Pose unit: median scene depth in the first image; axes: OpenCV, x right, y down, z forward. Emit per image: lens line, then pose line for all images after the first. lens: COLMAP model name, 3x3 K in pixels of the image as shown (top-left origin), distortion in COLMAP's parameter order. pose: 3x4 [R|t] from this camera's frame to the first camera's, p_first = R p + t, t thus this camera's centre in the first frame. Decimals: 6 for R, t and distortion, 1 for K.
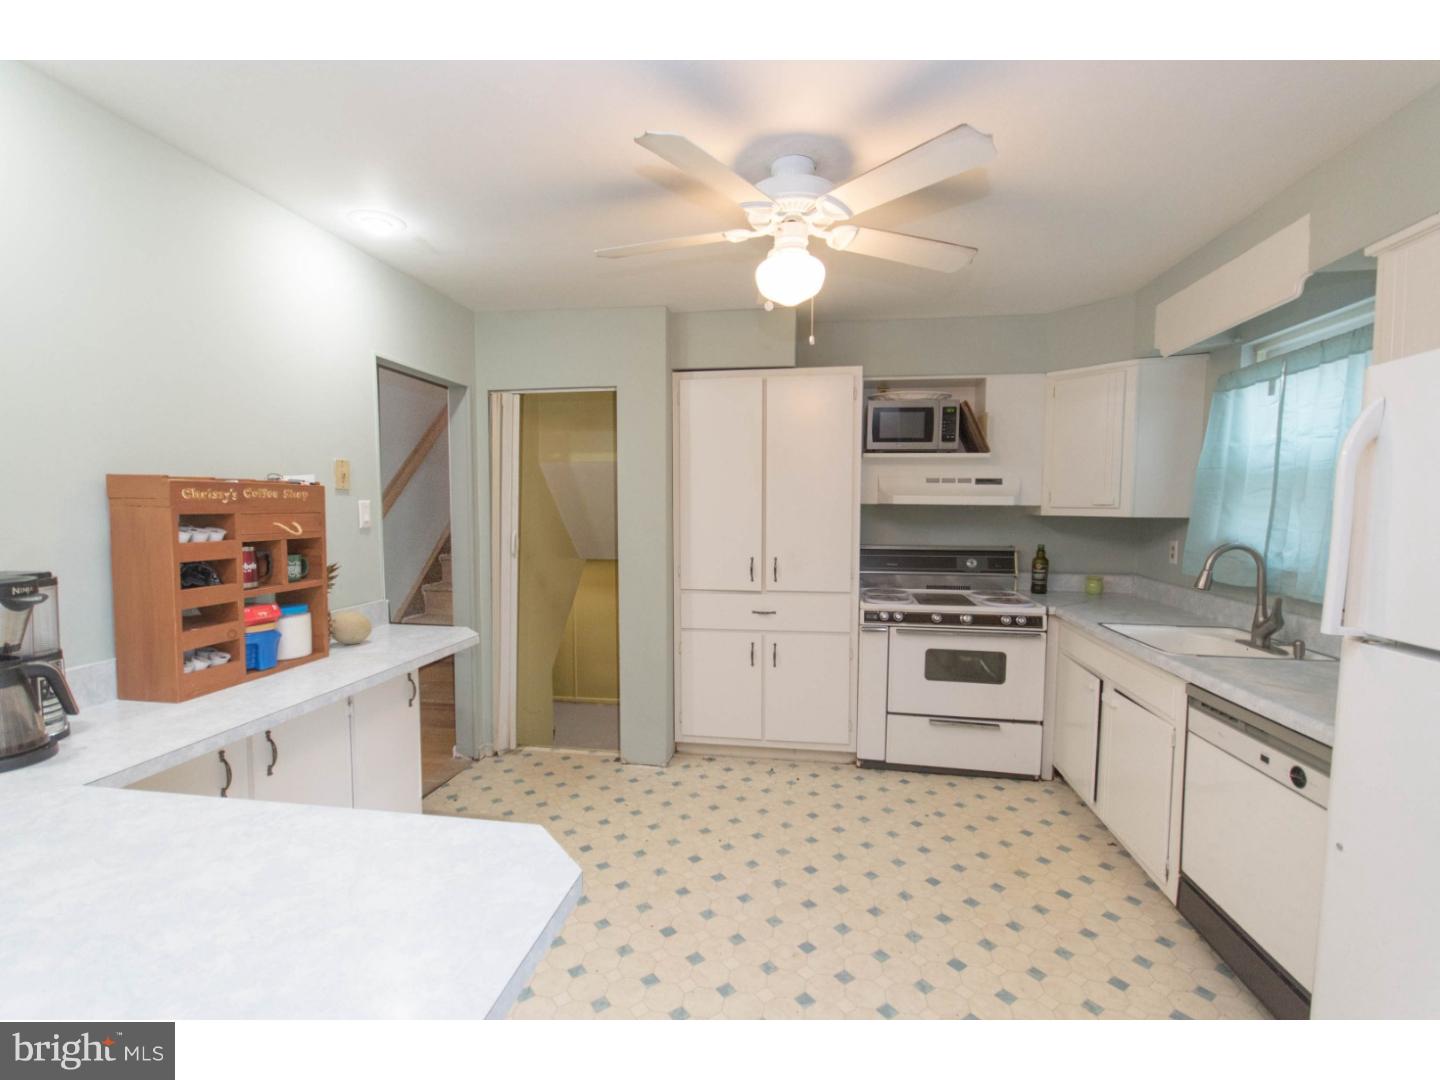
lens RADIAL K [[664.3, 0, 716.7], [0, 664.3, 547.5], [0, 0, 1]] dist [0.001767, 0.006681]
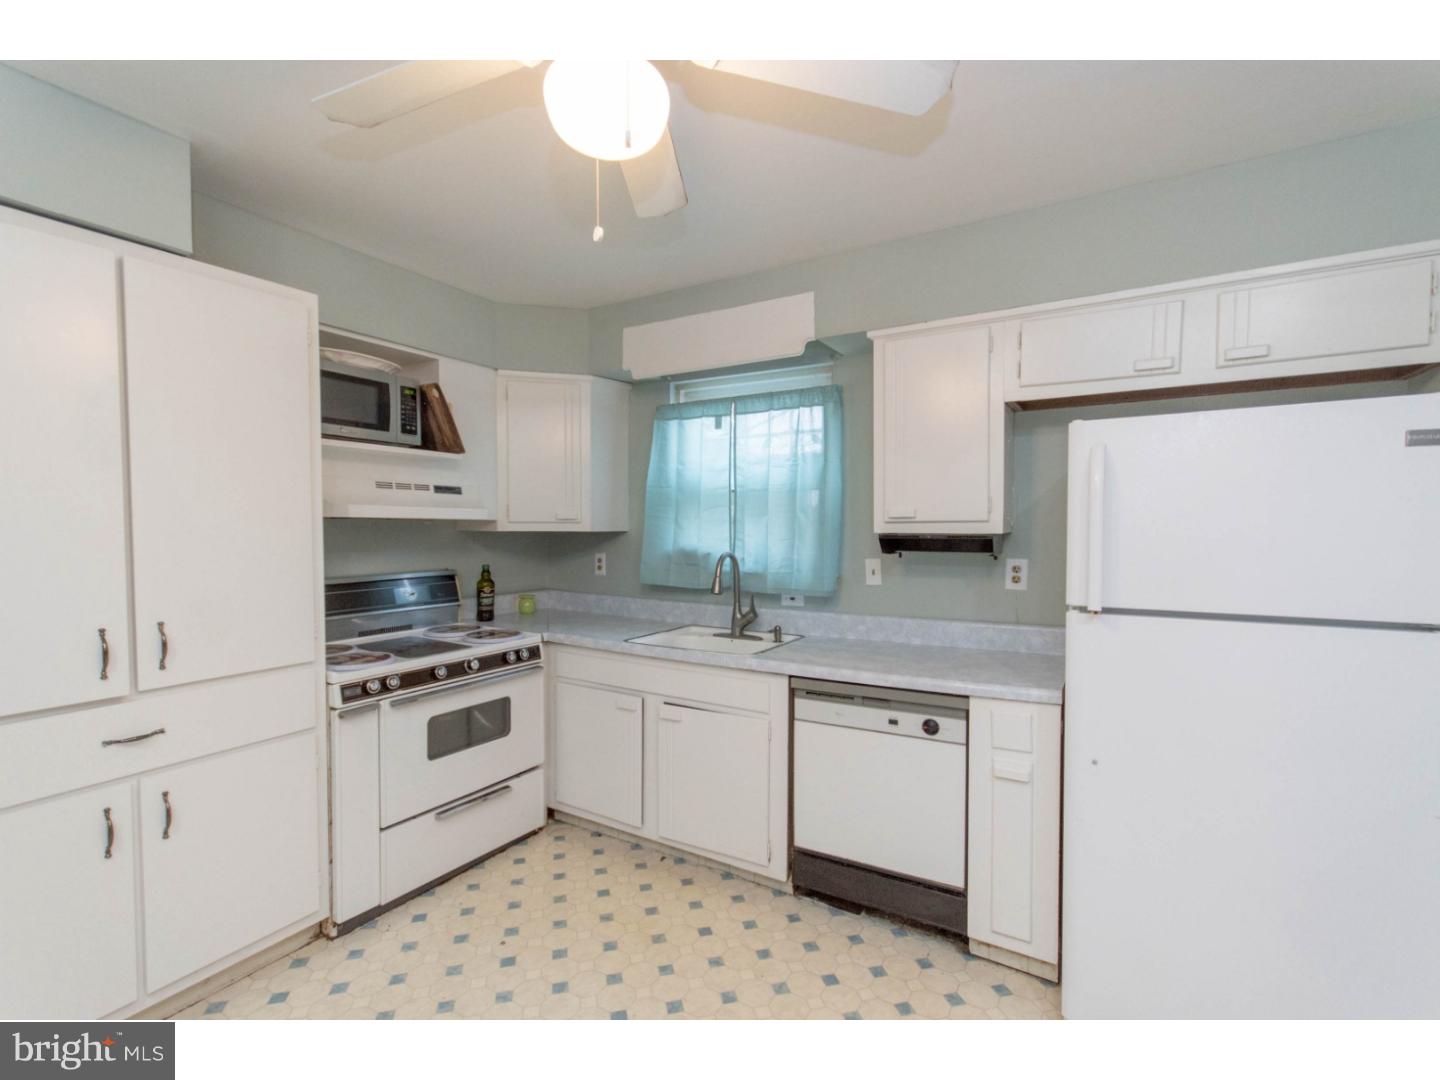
lens RADIAL K [[664.3, 0, 716.7], [0, 664.3, 547.5], [0, 0, 1]] dist [0.001767, 0.006681]
pose [[0.372451, -0.036518, 0.927333, -0.233730], [0.060022, 0.998081, 0.015197, -0.024825], [-0.926109, 0.050000, 0.373928, 0.439185]]
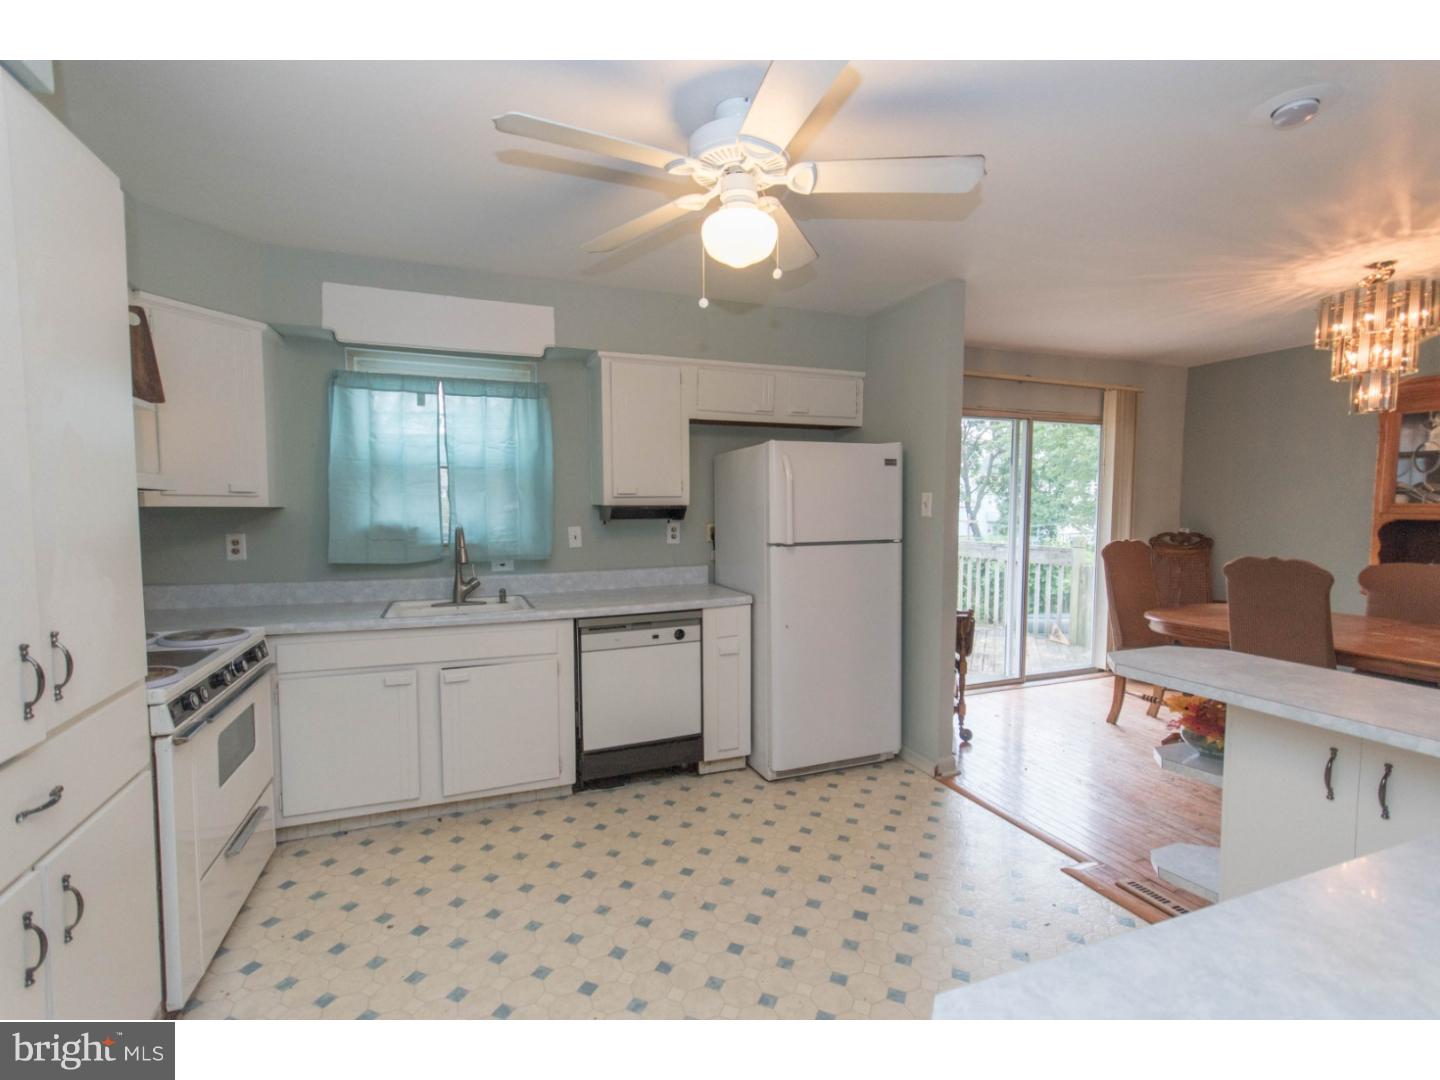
lens RADIAL K [[659.9, 0, 714.8], [0, 659.9, 546.9], [0, 0, 1]] dist [0.019710, 0.000461]
pose [[-0.510030, -0.057700, 0.858219, -0.406269], [0.055119, 0.993505, 0.099552, -0.047288], [-0.858389, 0.098078, -0.503537, 0.921188]]
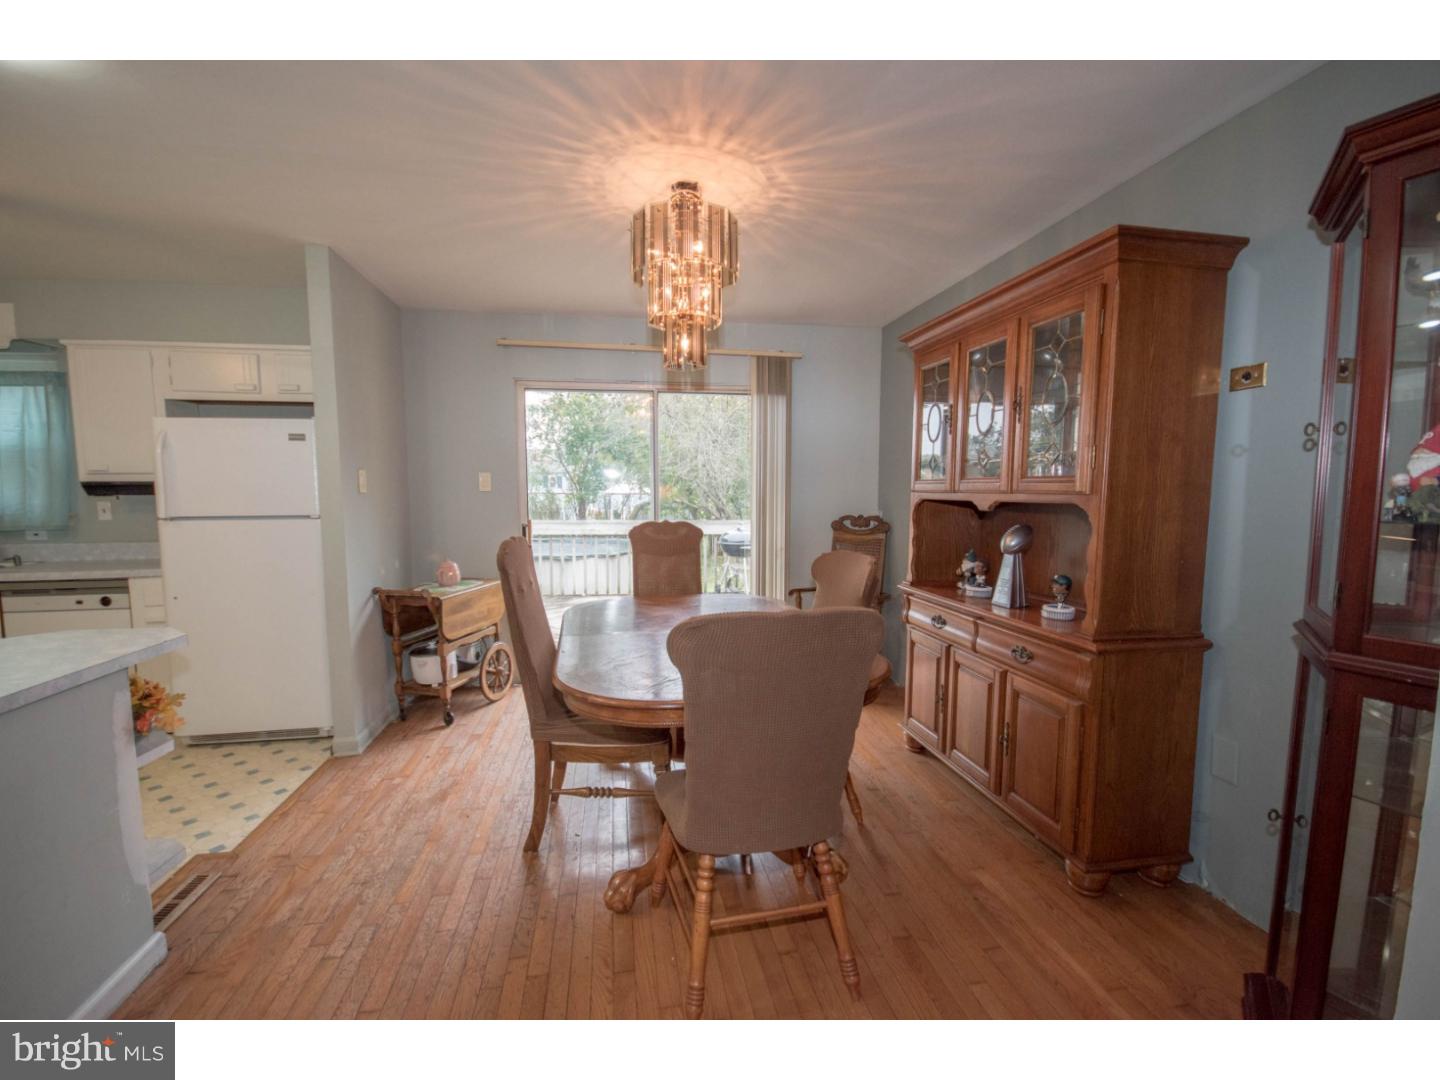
lens RADIAL K [[624.0, 0, 697.2], [0, 624.0, 546.1], [0, 0, 1]] dist [-0.001291, -0.000202]
pose [[-0.303120, -0.088742, 0.948811, -0.753321], [0.059271, 0.991971, 0.111715, 0.032174], [-0.951107, 0.090100, -0.295426, -0.096792]]
